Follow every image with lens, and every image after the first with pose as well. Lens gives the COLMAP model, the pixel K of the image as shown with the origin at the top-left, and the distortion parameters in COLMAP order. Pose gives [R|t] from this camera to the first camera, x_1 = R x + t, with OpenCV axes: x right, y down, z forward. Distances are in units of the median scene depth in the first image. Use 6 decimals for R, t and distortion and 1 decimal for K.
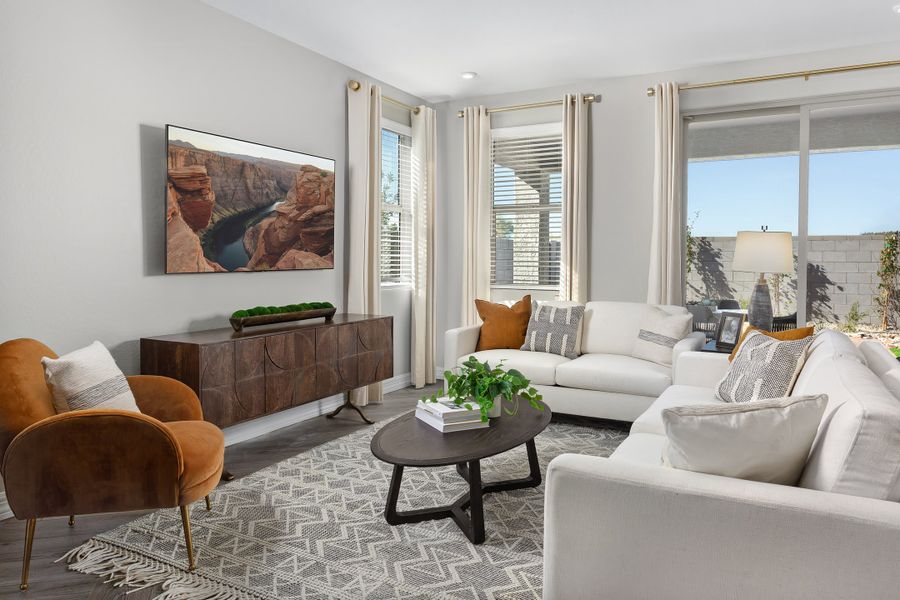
lens RADIAL K [[654.7, 0, 441.3], [0, 654.7, 248.5], [0, 0, 1]] dist [0.002747, -0.001562]
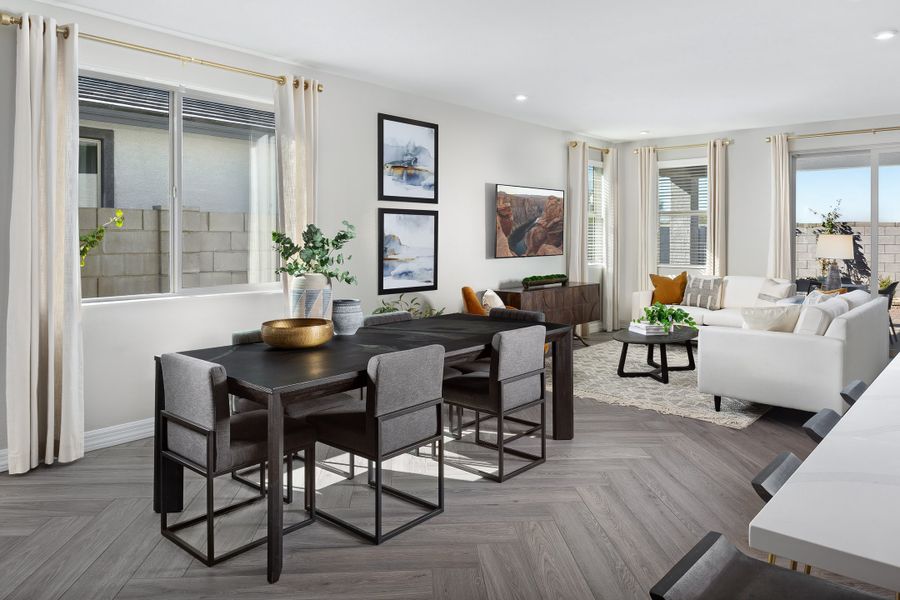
lens RADIAL K [[622.6, 0, 450.2], [0, 622.6, 231.8], [0, 0, 1]] dist [-0.005754, -0.005742]
pose [[0.977098, -0.005632, -0.212717, -0.108695], [0.006543, 0.999972, 0.003576, -0.036177], [0.212691, -0.004886, 0.977107, -0.632884]]
